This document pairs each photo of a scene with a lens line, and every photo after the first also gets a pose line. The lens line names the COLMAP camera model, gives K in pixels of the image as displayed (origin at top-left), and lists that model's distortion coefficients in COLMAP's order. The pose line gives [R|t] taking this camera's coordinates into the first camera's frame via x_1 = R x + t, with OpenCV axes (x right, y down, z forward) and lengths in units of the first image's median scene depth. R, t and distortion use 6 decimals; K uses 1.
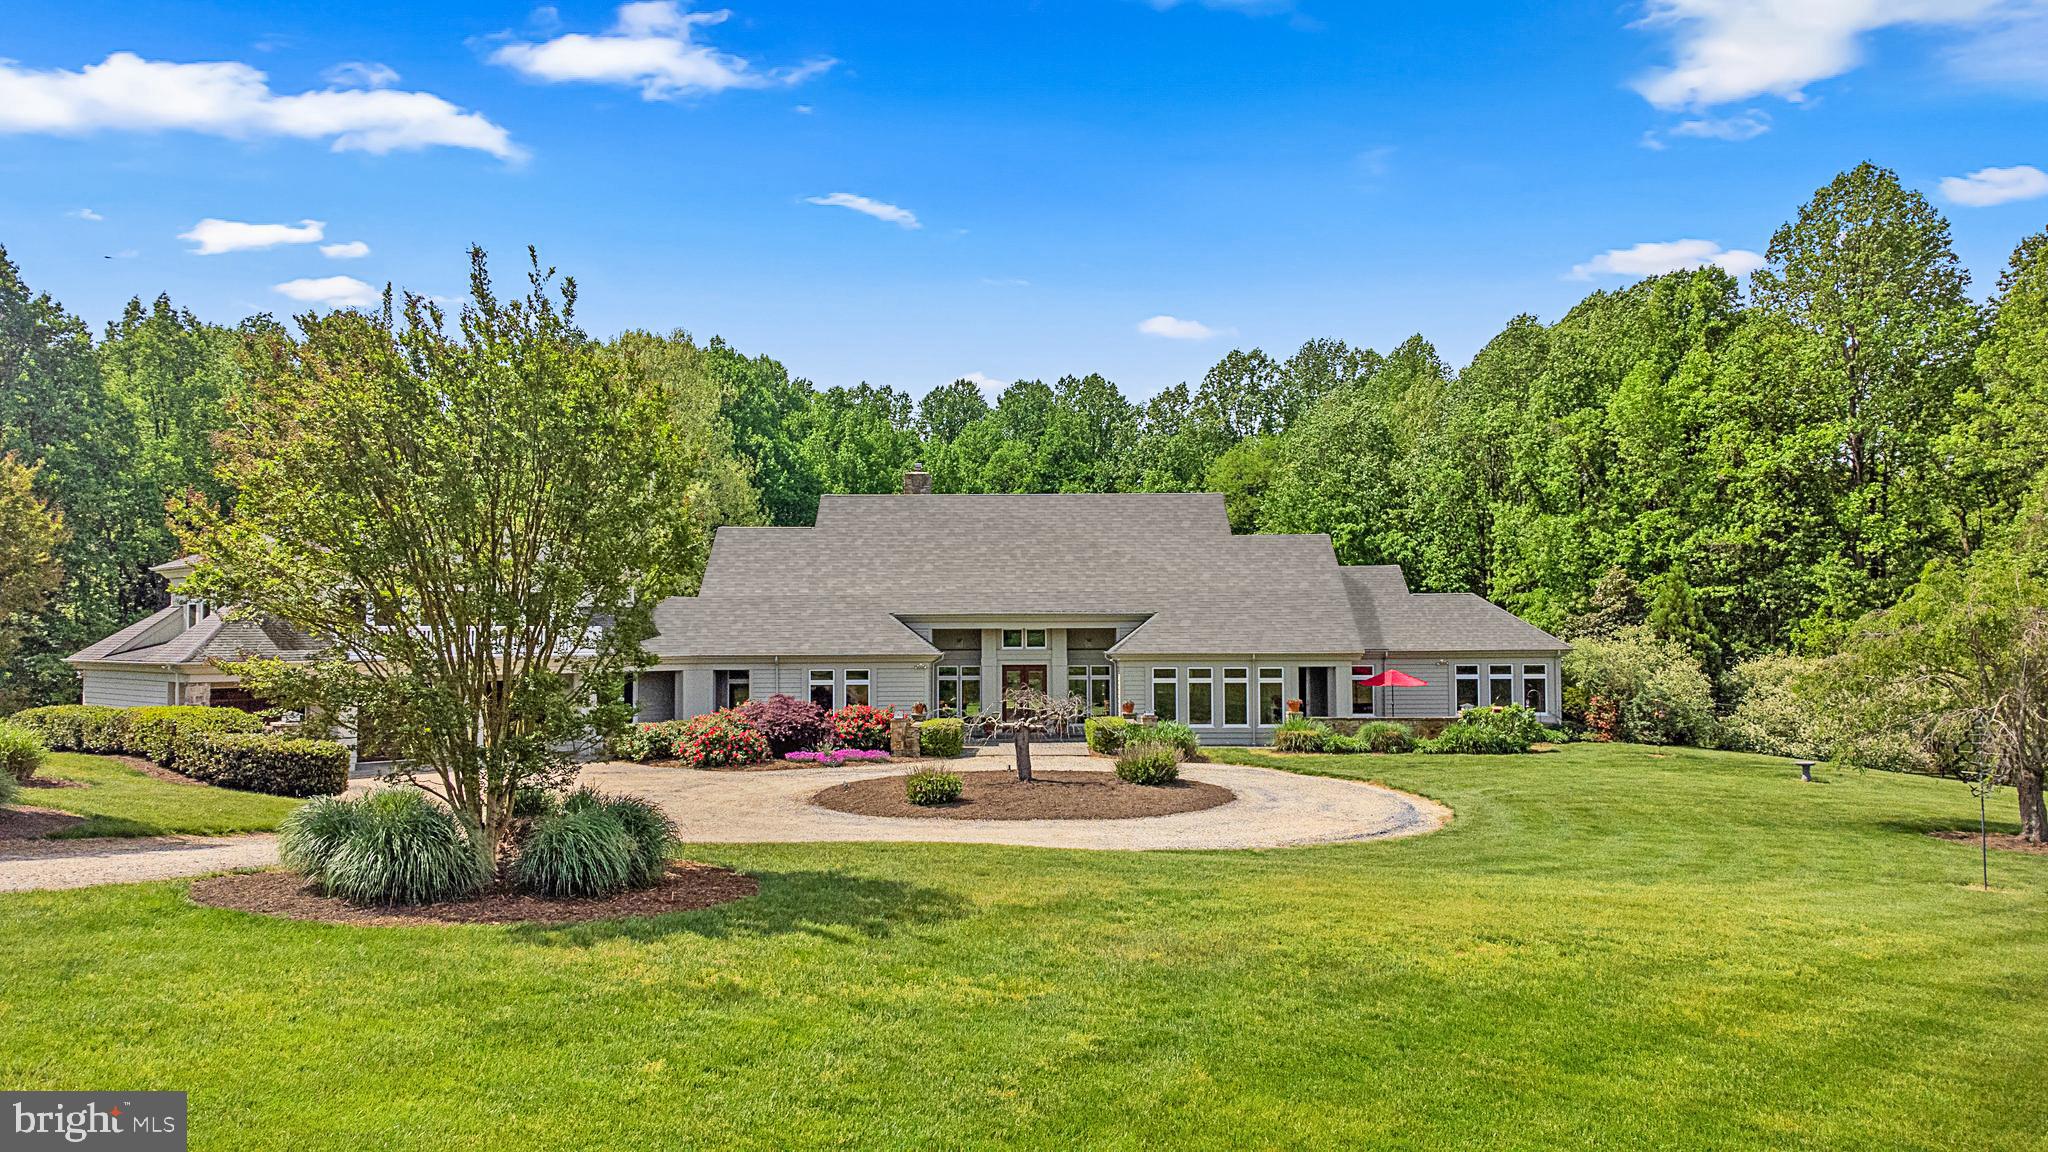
lens RADIAL K [[1540.5, 0, 1001.5], [0, 1540.5, 618.8], [0, 0, 1]] dist [0.045073, 0.026496]
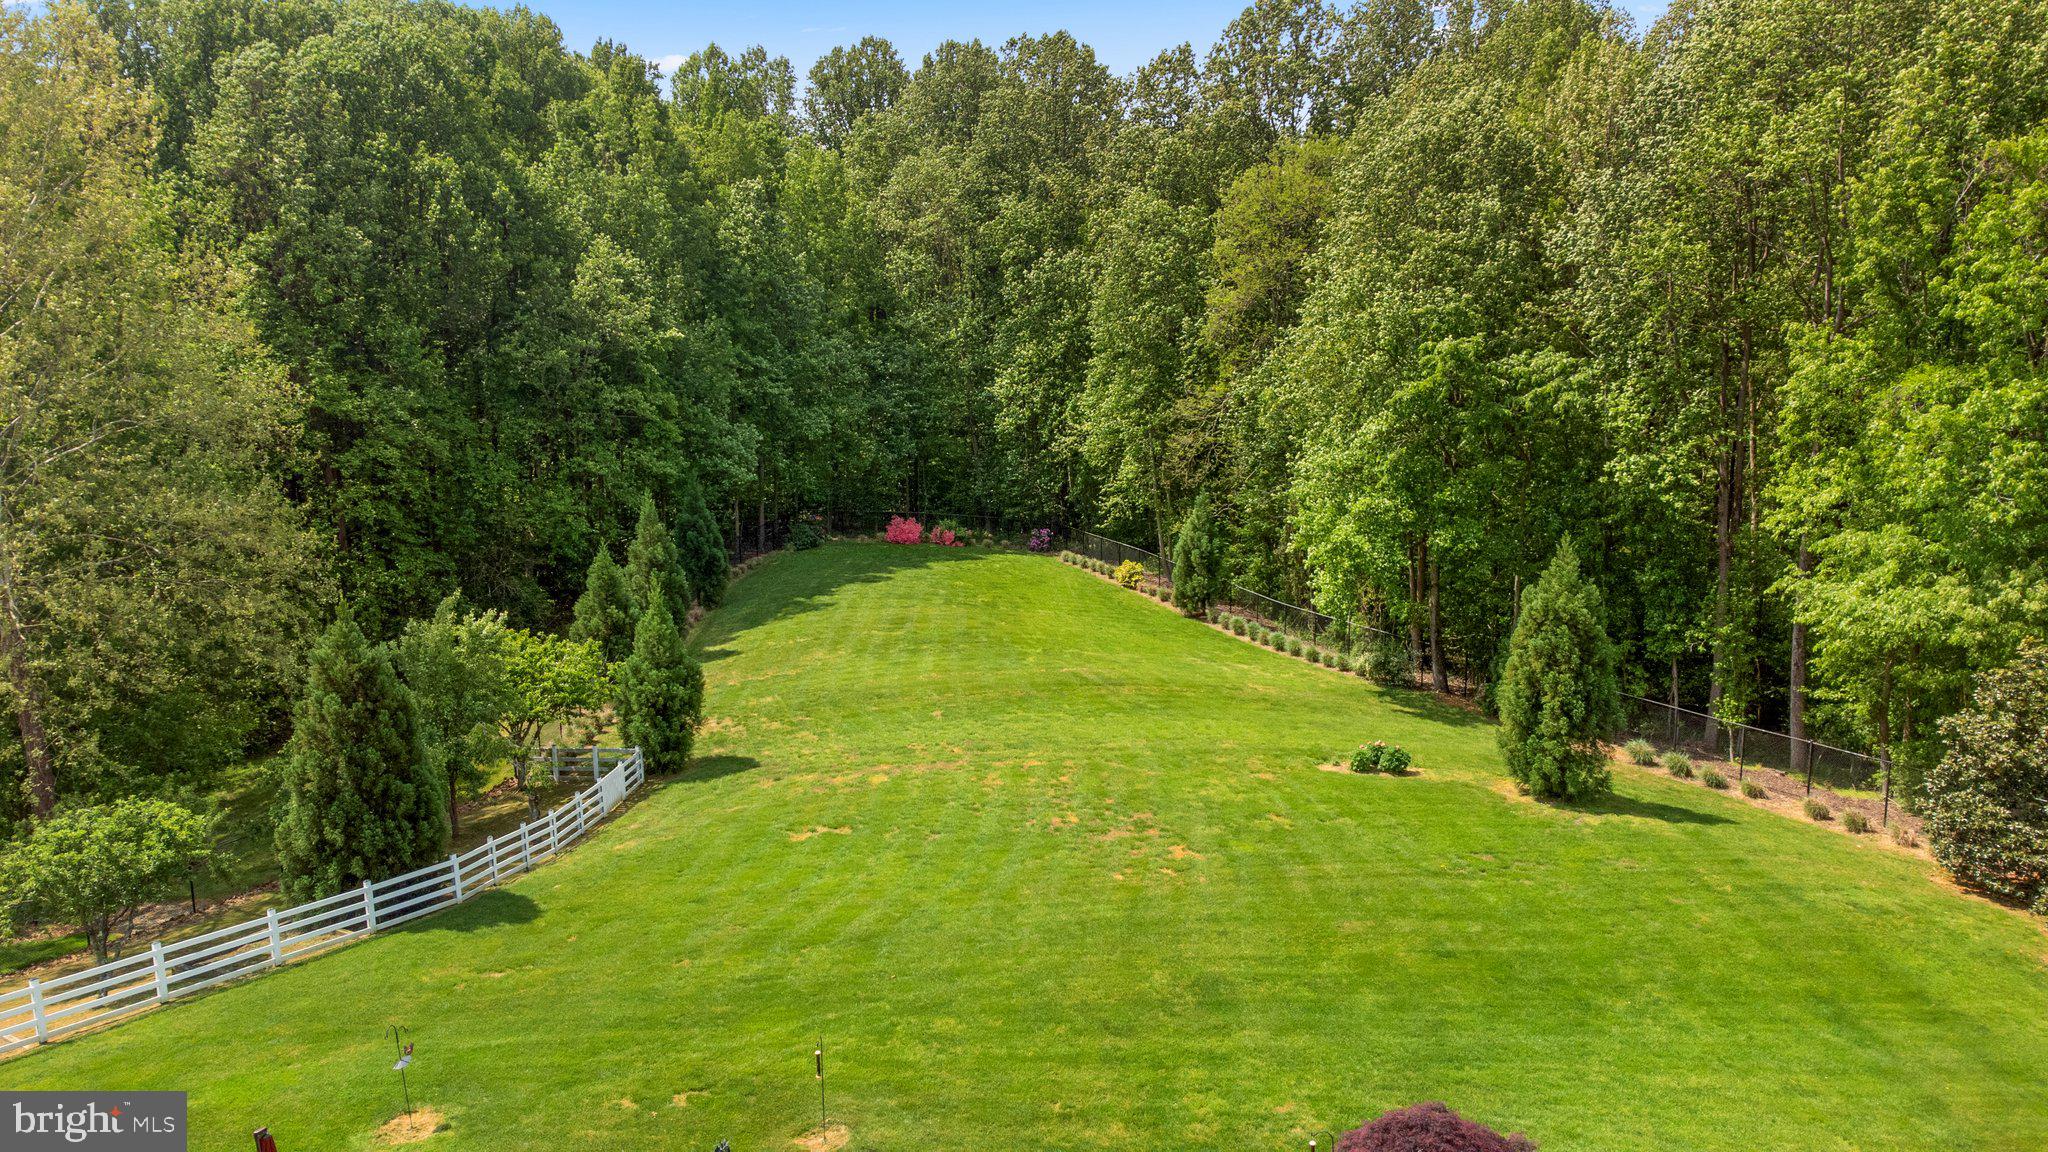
lens RADIAL K [[1540.5, 0, 1010.4], [0, 1540.5, 588.5], [0, 0, 1]] dist [0.045073, 0.026496]
pose [[0.999754, -0.006698, -0.021137, 0.163767], [0.010765, 0.980024, 0.198588, -0.174401], [0.019385, -0.198767, 0.979855, 0.952186]]
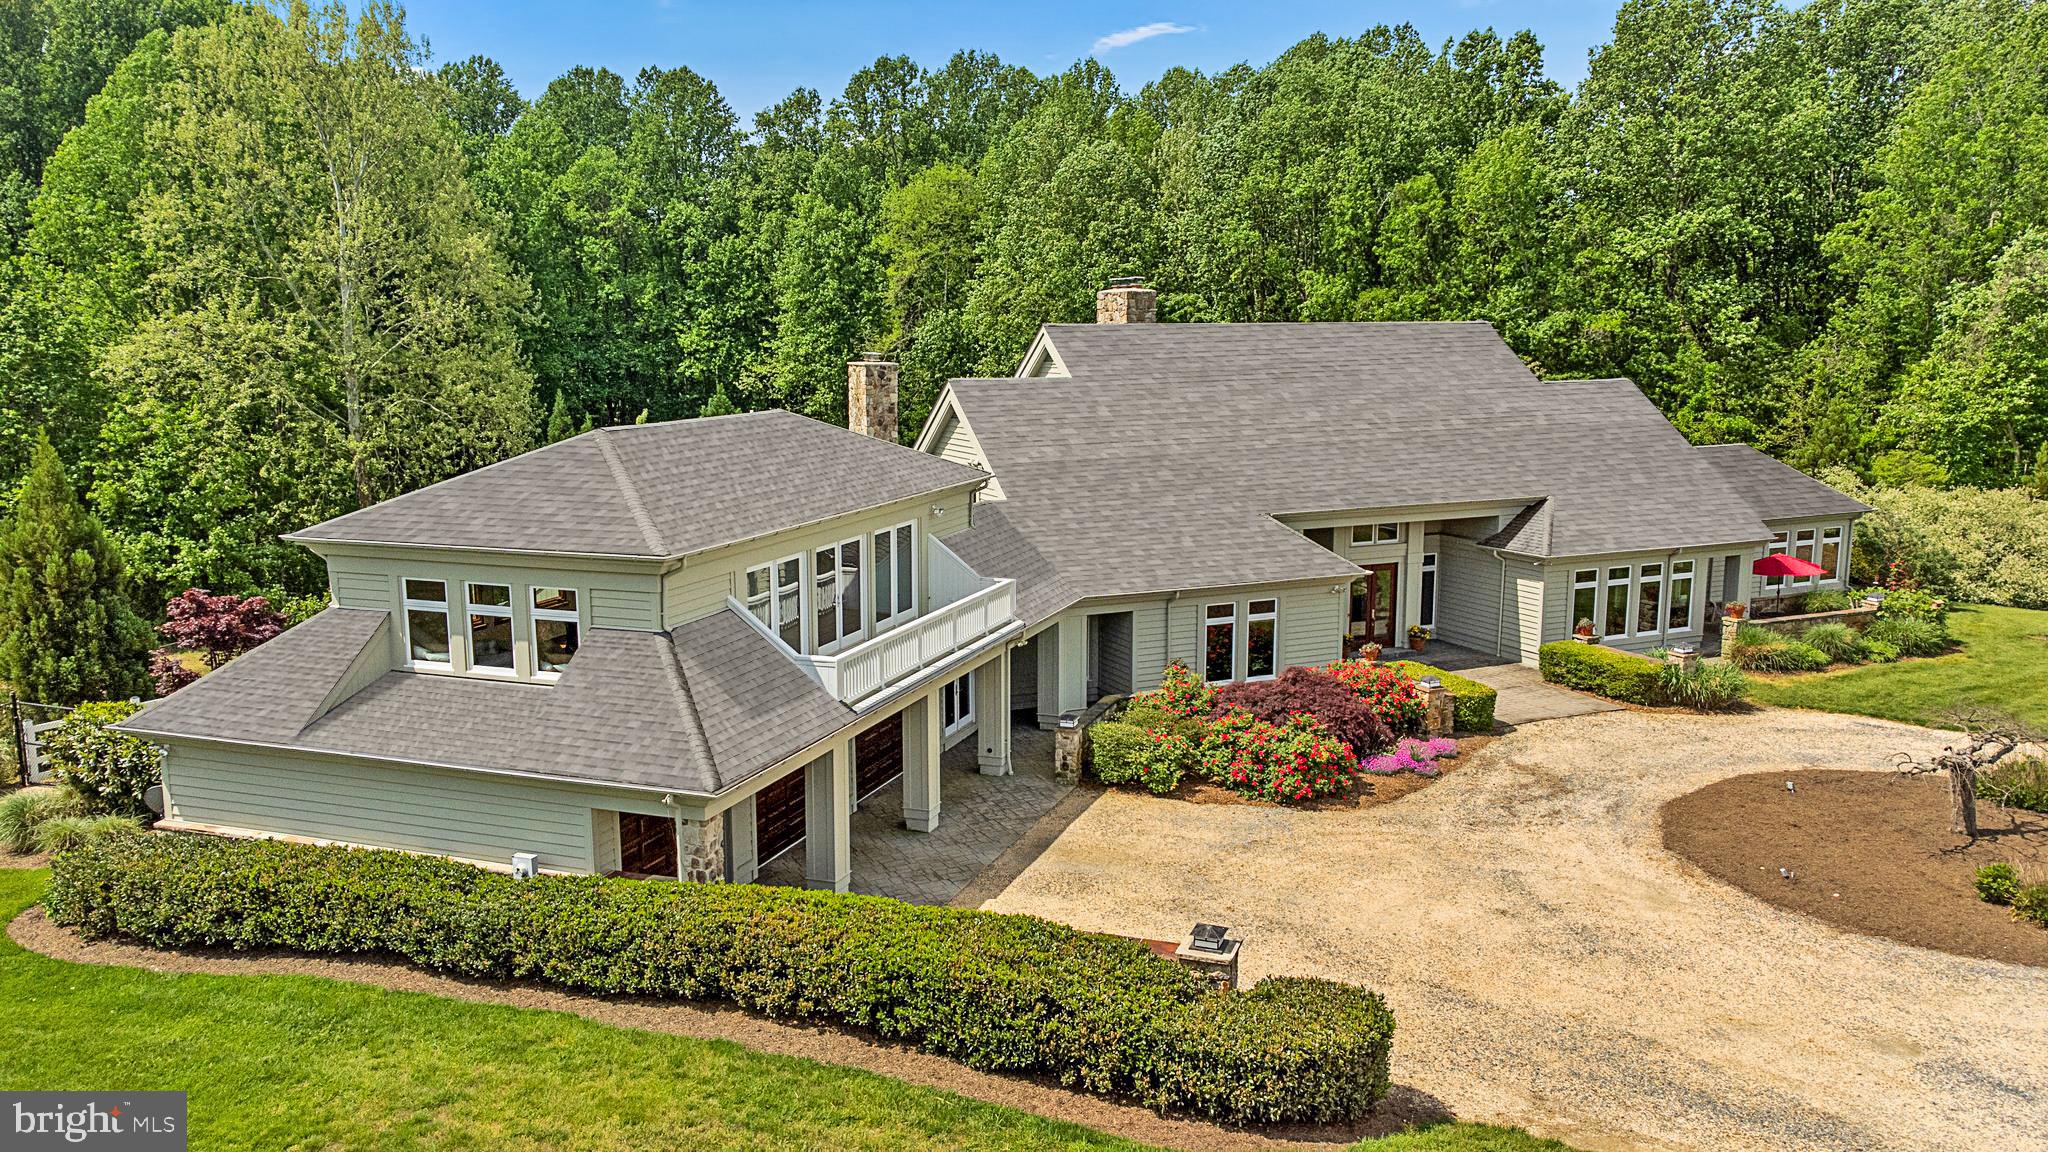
lens RADIAL K [[1540.5, 0, 1034.8], [0, 1540.5, 596.5], [0, 0, 1]] dist [0.045073, 0.026496]
pose [[0.893465, -0.082611, 0.441471, -0.497108], [-0.001080, 0.982540, 0.186046, -0.103010], [-0.449132, -0.166703, 0.877776, 0.392458]]
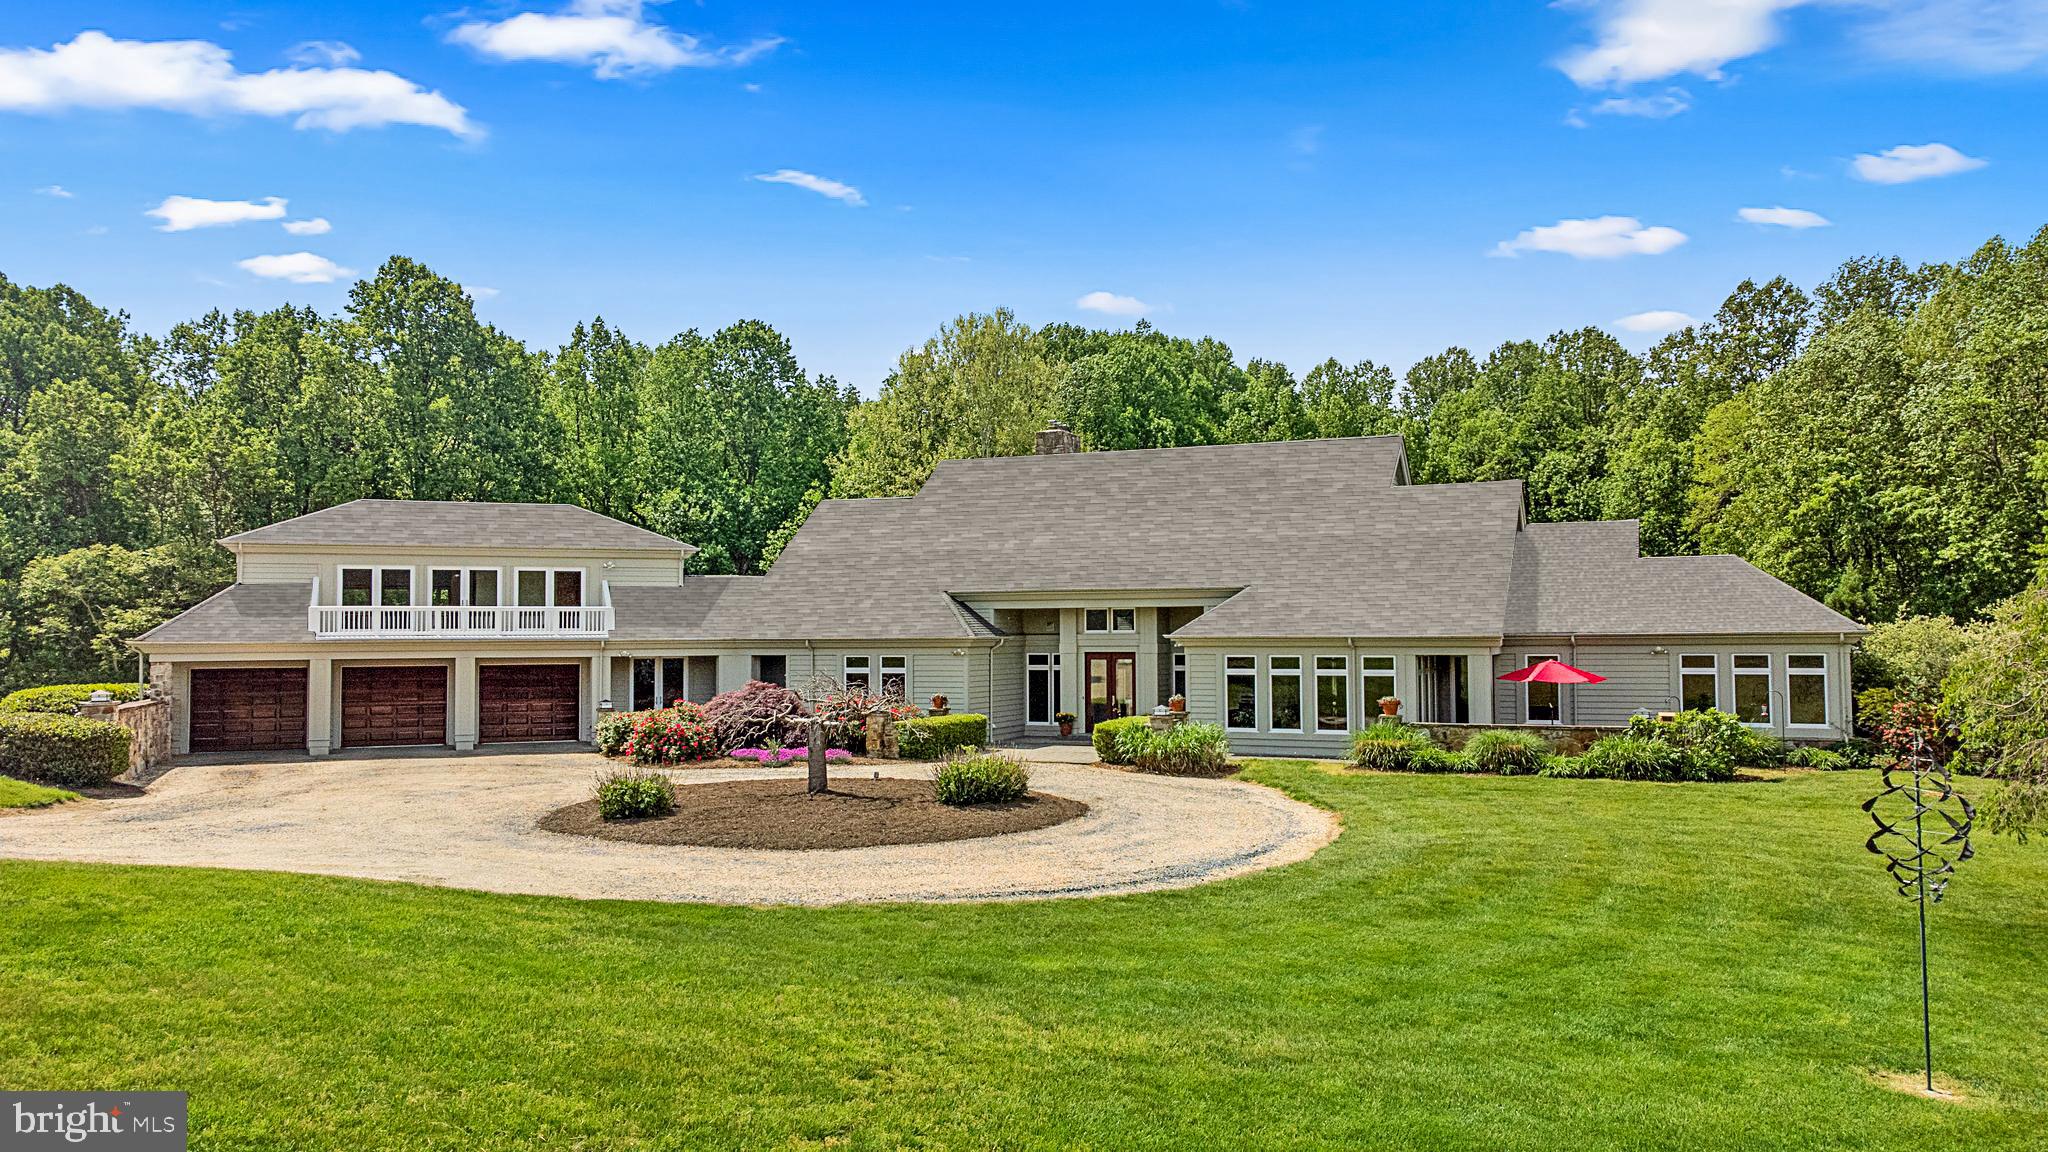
lens RADIAL K [[1540.5, 0, 1007.2], [0, 1540.5, 579.5], [0, 0, 1]] dist [0.045073, 0.026496]
pose [[0.920577, -0.014330, -0.390299, 0.290887], [0.004758, 0.999664, -0.025482, 0.012061], [0.390533, 0.021601, 0.920335, 0.219866]]
